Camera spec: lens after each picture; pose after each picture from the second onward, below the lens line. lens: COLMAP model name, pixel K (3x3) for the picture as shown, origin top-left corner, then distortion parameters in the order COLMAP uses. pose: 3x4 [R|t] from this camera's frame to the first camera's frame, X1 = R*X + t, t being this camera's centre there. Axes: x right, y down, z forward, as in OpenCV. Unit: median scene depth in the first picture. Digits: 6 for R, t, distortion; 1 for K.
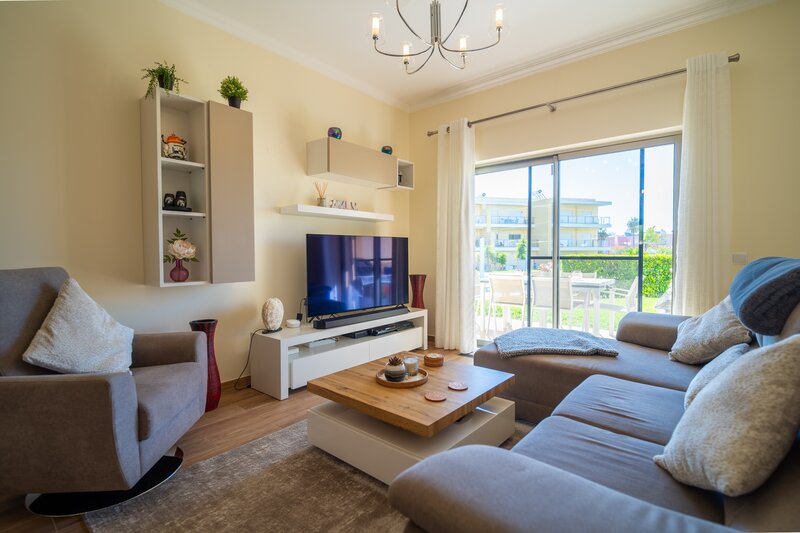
lens RADIAL K [[381.5, 0, 400.2], [0, 381.5, 262.6], [0, 0, 1]] dist [-0.002471, -0.000756]
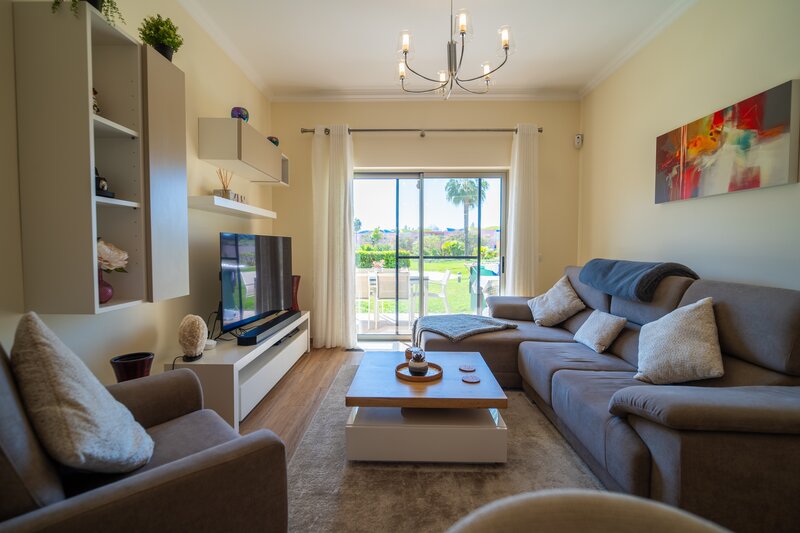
lens RADIAL K [[377.3, 0, 400.7], [0, 377.3, 262.8], [0, 0, 1]] dist [-0.000247, -0.001135]
pose [[0.774898, -0.021059, 0.631735, -0.389442], [0.011922, 0.999754, 0.018703, -0.018302], [-0.631973, -0.006961, 0.774959, 0.106154]]
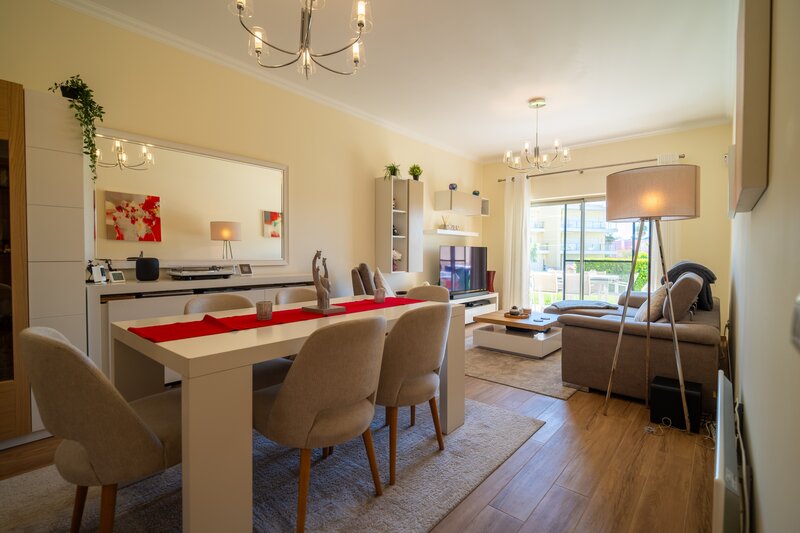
lens RADIAL K [[377.3, 0, 400.7], [0, 377.3, 262.8], [0, 0, 1]] dist [-0.000247, -0.001135]
pose [[0.999816, 0.009034, -0.016911, -0.336831], [-0.009088, 0.999954, -0.003085, 0.008020], [0.016883, 0.003239, 0.999852, -0.623277]]
